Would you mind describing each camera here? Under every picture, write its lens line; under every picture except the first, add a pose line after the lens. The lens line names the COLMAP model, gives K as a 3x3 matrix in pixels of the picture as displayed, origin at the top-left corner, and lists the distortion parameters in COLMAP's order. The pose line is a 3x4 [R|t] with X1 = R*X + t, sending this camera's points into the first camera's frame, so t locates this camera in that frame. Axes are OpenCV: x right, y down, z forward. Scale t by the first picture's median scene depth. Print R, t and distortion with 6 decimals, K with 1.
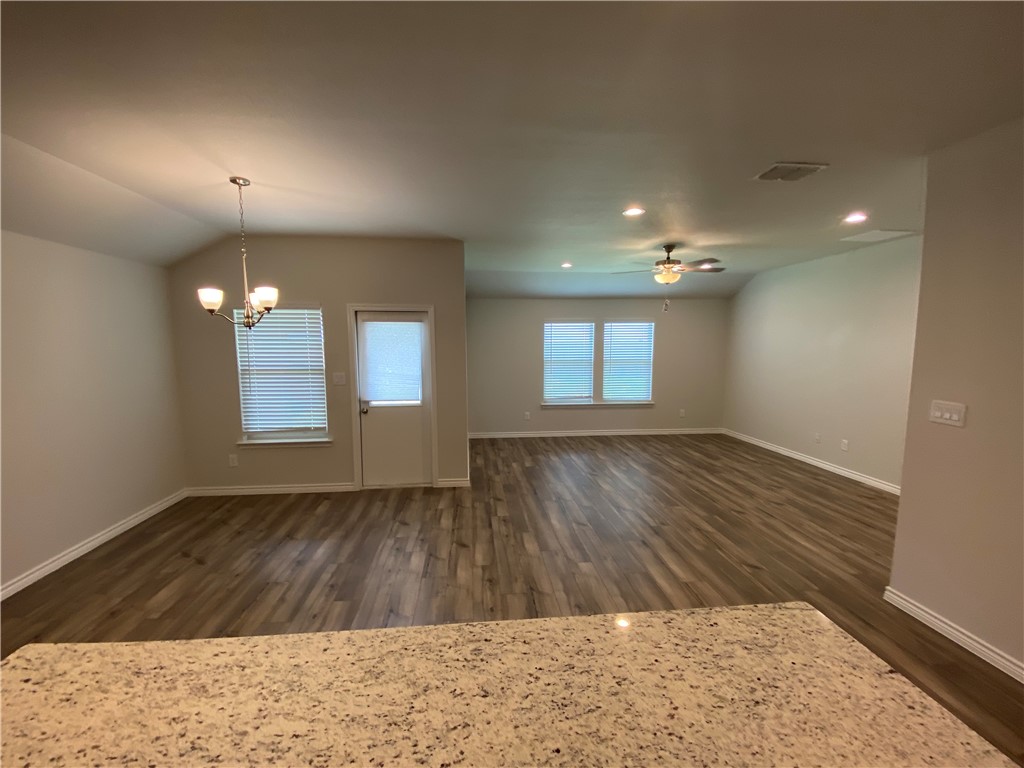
lens RADIAL K [[406.8, 0, 512.0], [0, 406.8, 384.0], [0, 0, 1]] dist [0.025314, -0.024236]
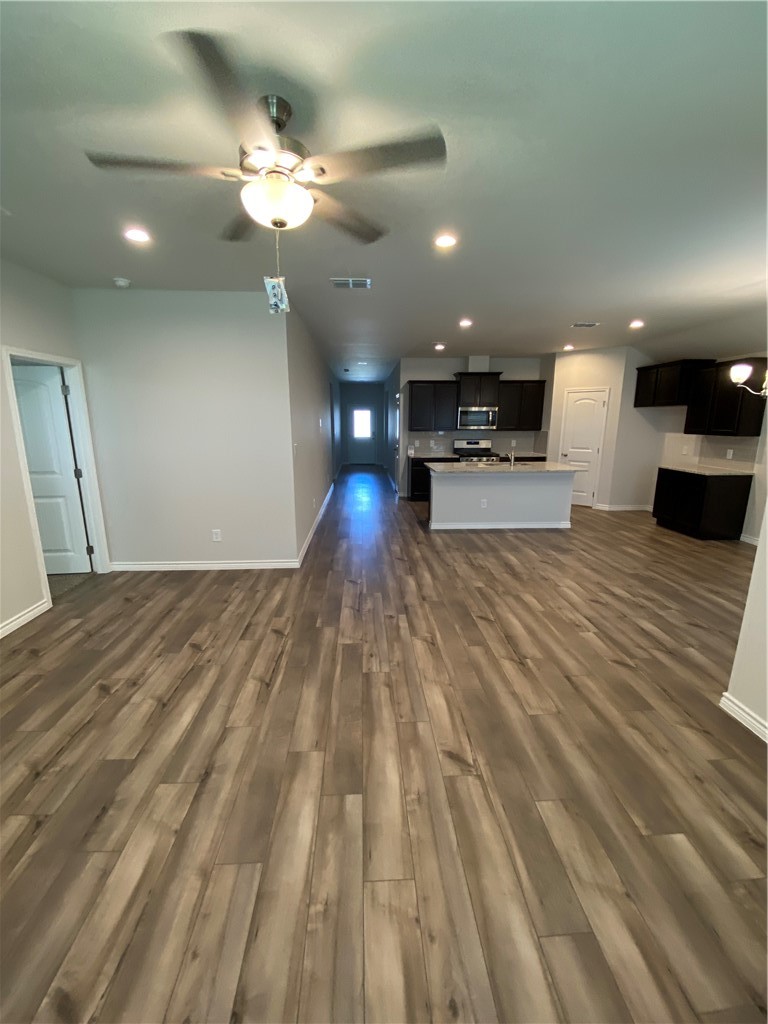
lens RADIAL K [[415.1, 0, 382.4], [0, 415.1, 511.2], [0, 0, 1]] dist [0.018279, -0.020277]
pose [[-0.998738, -0.007264, 0.049693, 0.340501], [0.008587, 0.950215, 0.311477, -0.155241], [-0.049481, 0.311511, -0.948954, 1.763291]]
